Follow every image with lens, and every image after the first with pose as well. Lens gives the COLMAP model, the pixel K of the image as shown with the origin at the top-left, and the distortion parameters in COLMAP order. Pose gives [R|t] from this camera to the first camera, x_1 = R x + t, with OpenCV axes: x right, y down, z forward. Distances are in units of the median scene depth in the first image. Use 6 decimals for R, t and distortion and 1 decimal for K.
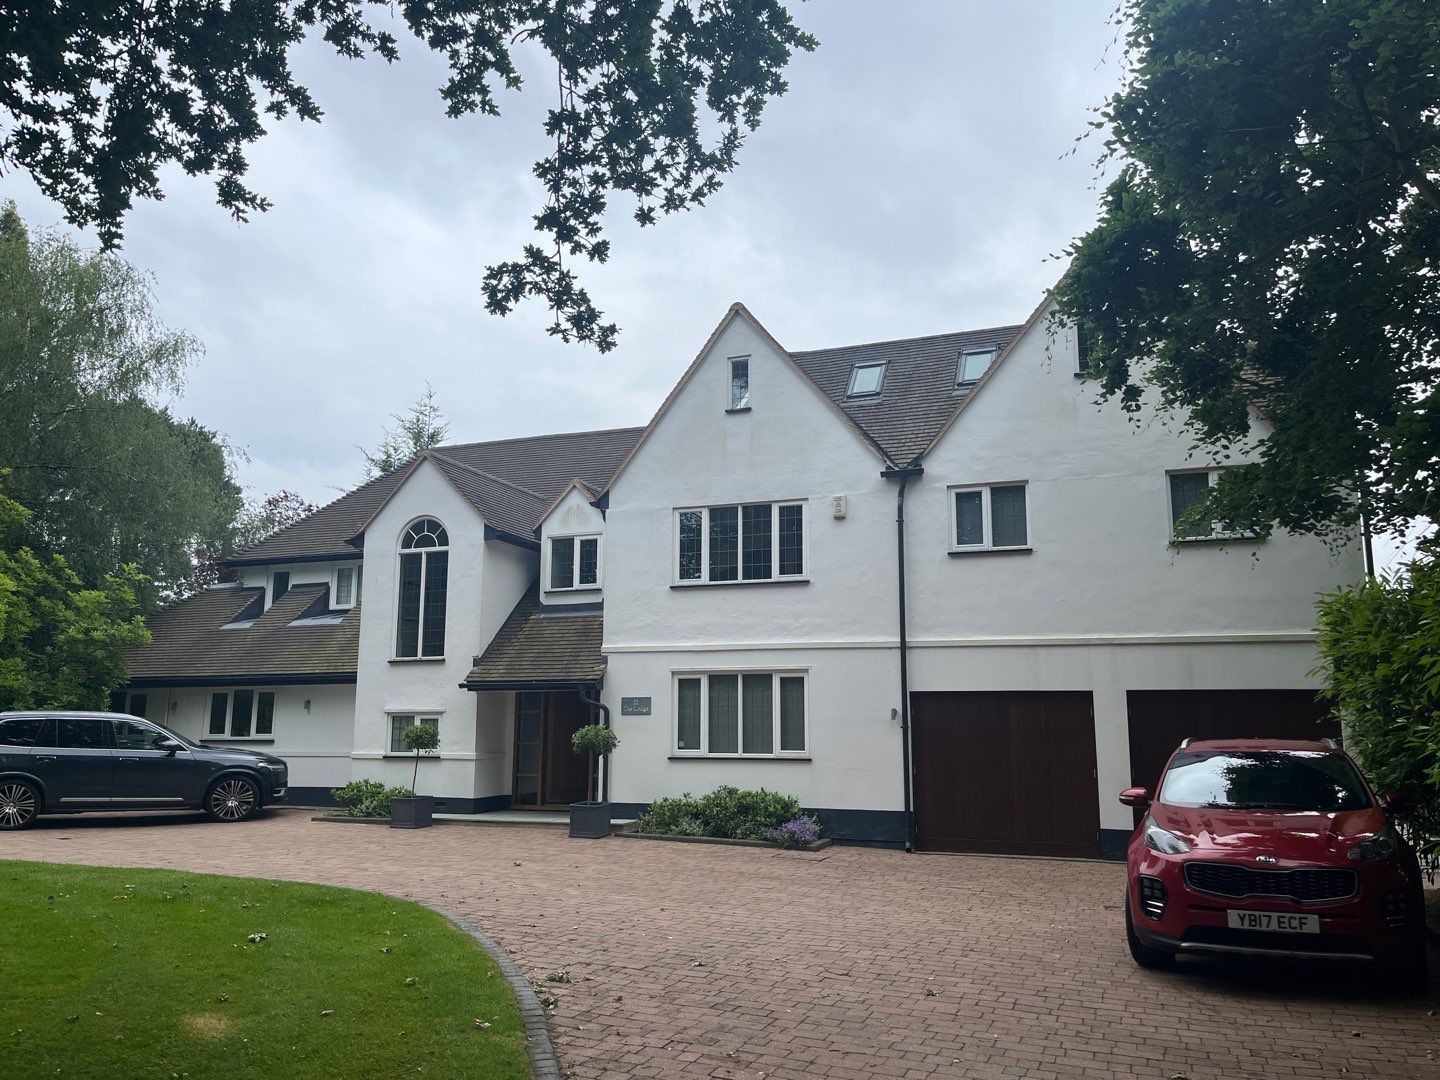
lens RADIAL K [[1040.2, 0, 783.5], [0, 1040.2, 530.5], [0, 0, 1]] dist [0.011327, -0.004973]
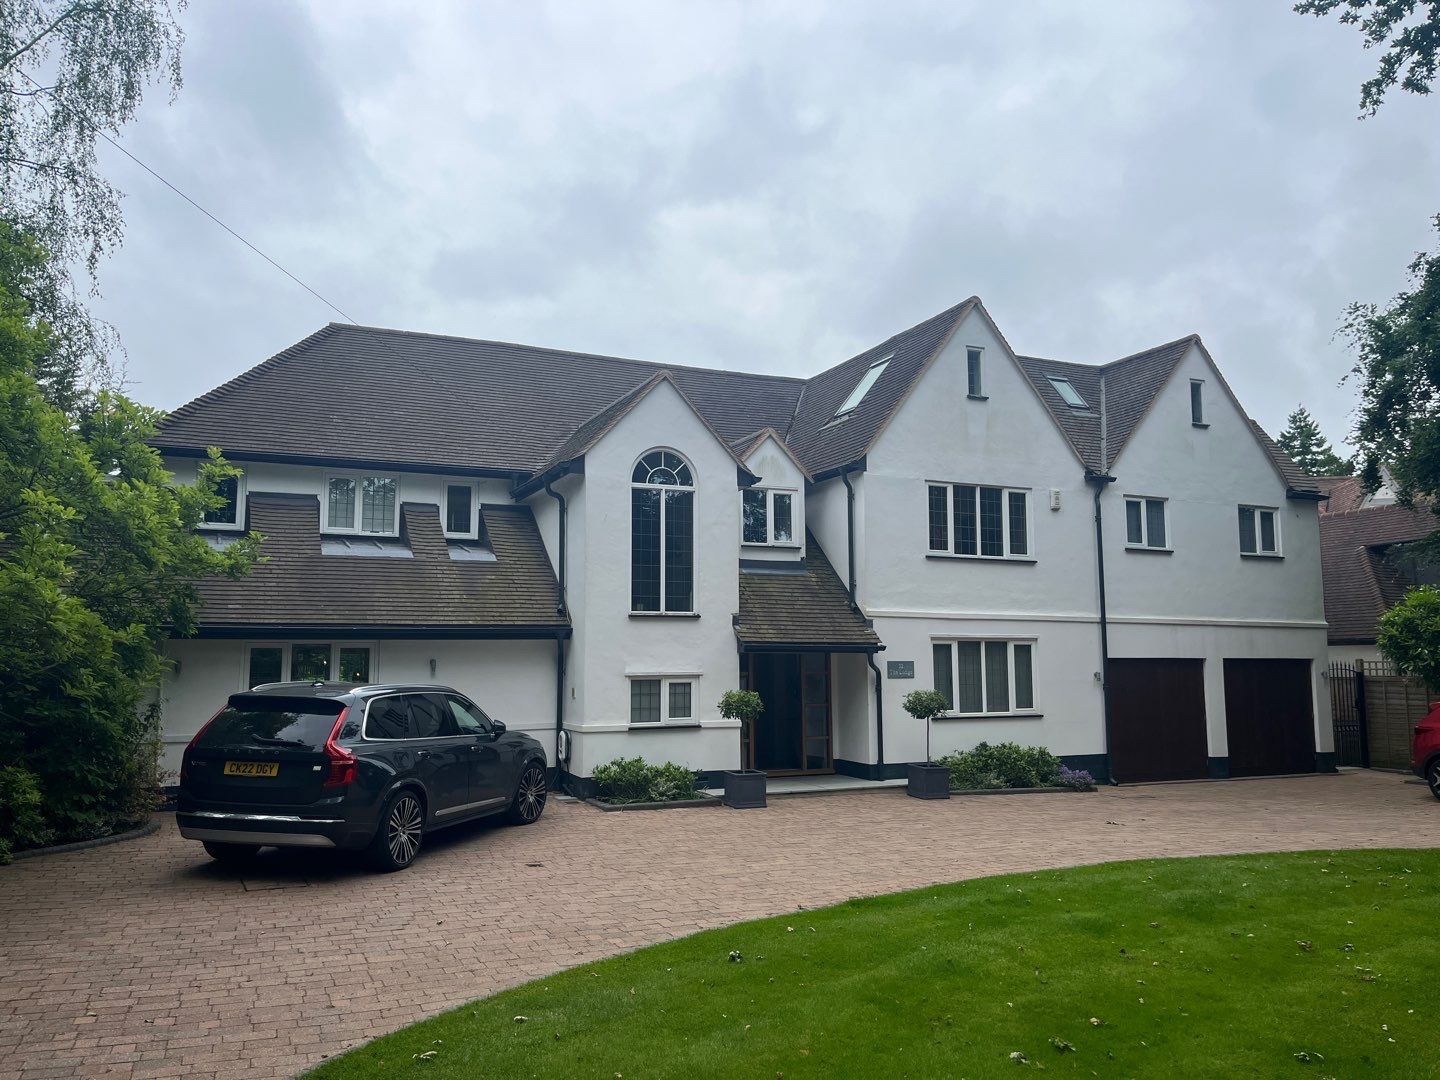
lens RADIAL K [[1066.2, 0, 720.0], [0, 1066.2, 540.0], [0, 0, 1]] dist [-0.009133, -0.003701]
pose [[0.735754, 0.081333, 0.672348, -0.989093], [-0.116677, 0.993141, 0.007540, 0.054995], [-0.667123, -0.083995, 0.740197, 0.353869]]
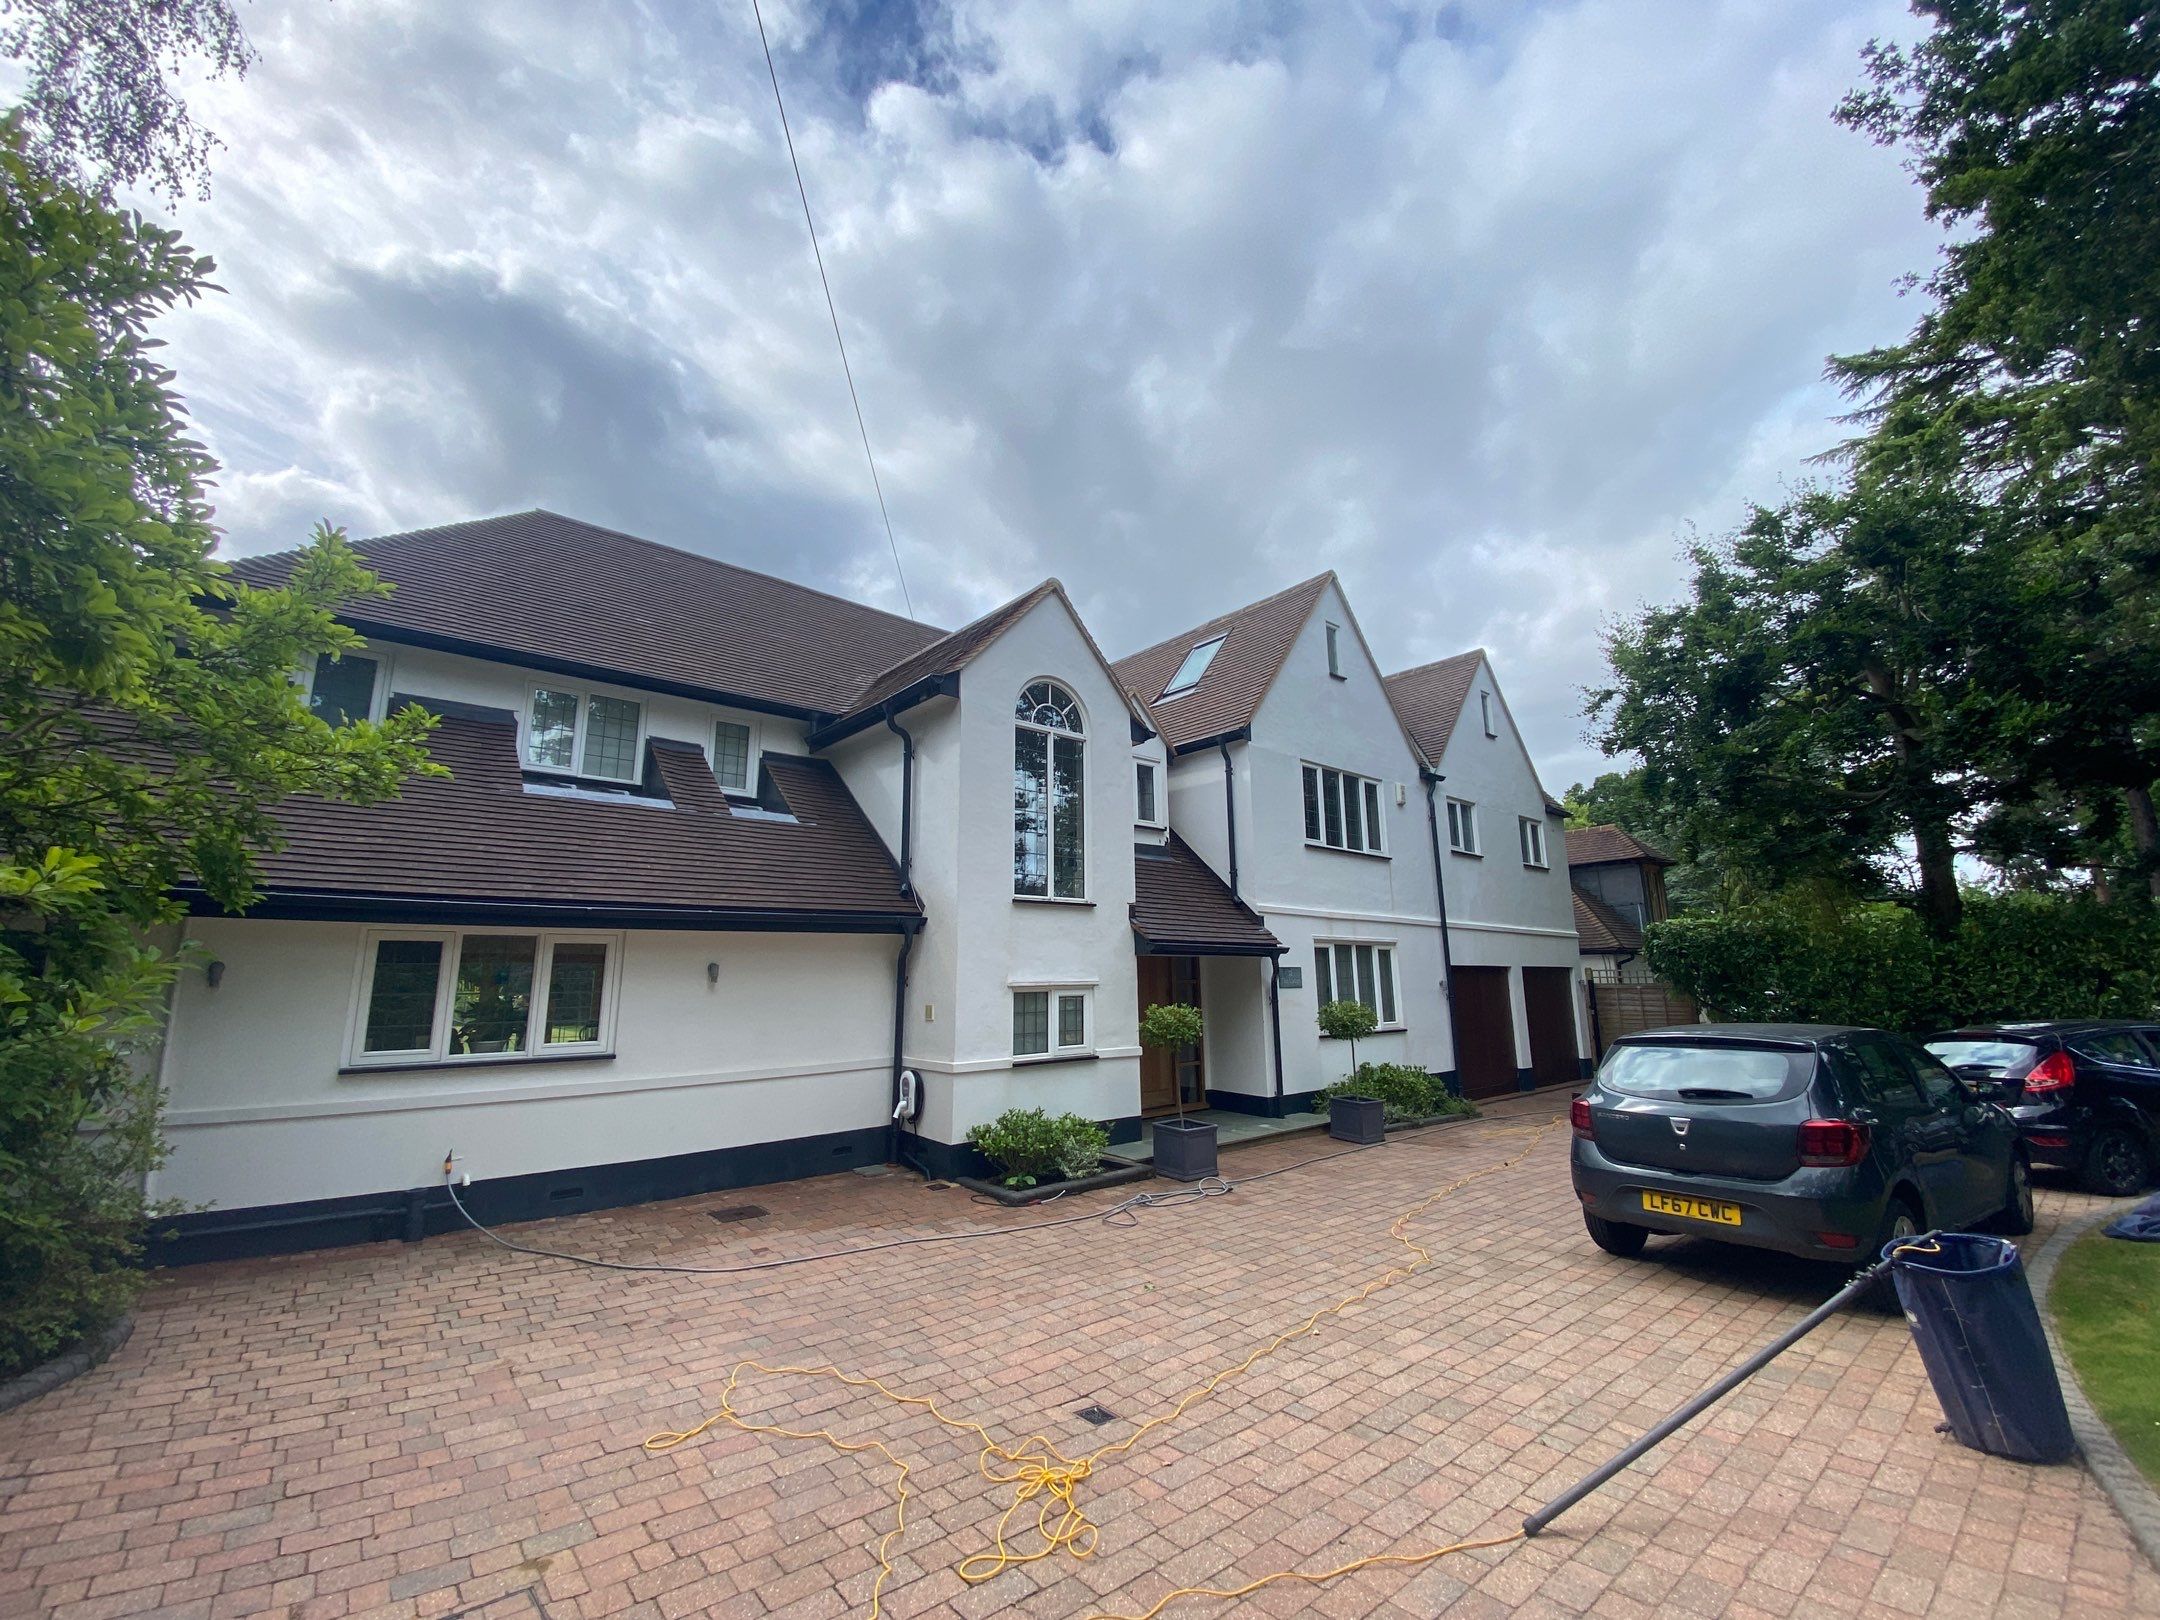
lens RADIAL K [[871.4, 0, 1088.2], [0, 871.4, 793.3], [0, 0, 1]] dist [0.001066, -0.000123]
pose [[0.510427, 0.180650, 0.840732, -0.857412], [-0.140145, 0.982089, -0.125938, 0.133455], [-0.848424, -0.053542, 0.526602, 0.772709]]
